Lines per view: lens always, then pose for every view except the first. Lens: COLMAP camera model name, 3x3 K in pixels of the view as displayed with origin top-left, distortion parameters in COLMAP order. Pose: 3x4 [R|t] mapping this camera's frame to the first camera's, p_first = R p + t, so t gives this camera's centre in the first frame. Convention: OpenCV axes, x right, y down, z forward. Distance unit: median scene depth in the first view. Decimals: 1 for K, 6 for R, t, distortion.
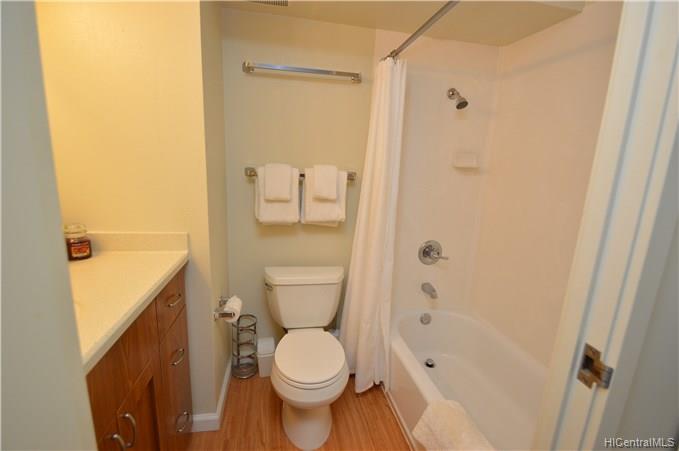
lens RADIAL K [[301.4, 0, 340.1], [0, 301.4, 230.7], [0, 0, 1]] dist [-0.000490, -0.002498]
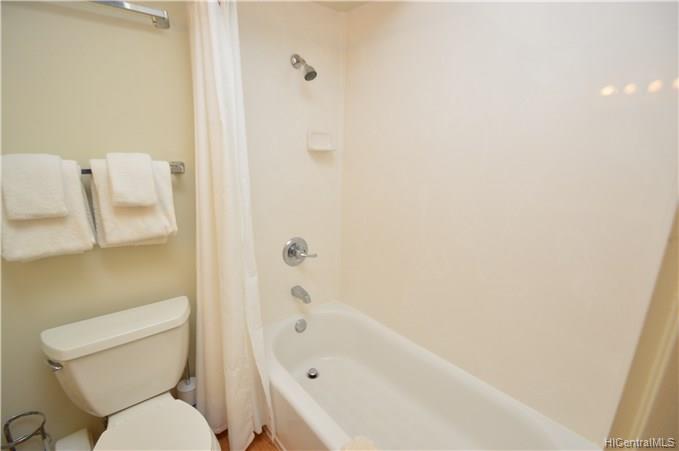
lens RADIAL K [[301.4, 0, 340.1], [0, 301.4, 232.3], [0, 0, 1]] dist [-0.000490, -0.002498]
pose [[0.869201, -0.153276, 0.470102, 0.014465], [0.124801, 0.987966, 0.091371, -0.051644], [-0.478449, -0.020751, 0.877870, 0.211448]]
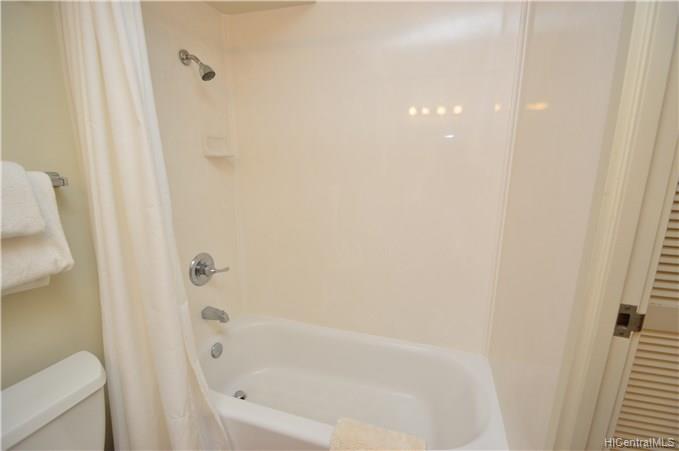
lens RADIAL K [[301.4, 0, 336.0], [0, 301.4, 232.7], [0, 0, 1]] dist [-0.000490, -0.002498]
pose [[0.505595, -0.240923, 0.828450, -0.164826], [0.204902, 0.966278, 0.155955, -0.077513], [-0.838086, 0.090901, 0.537911, 0.336098]]
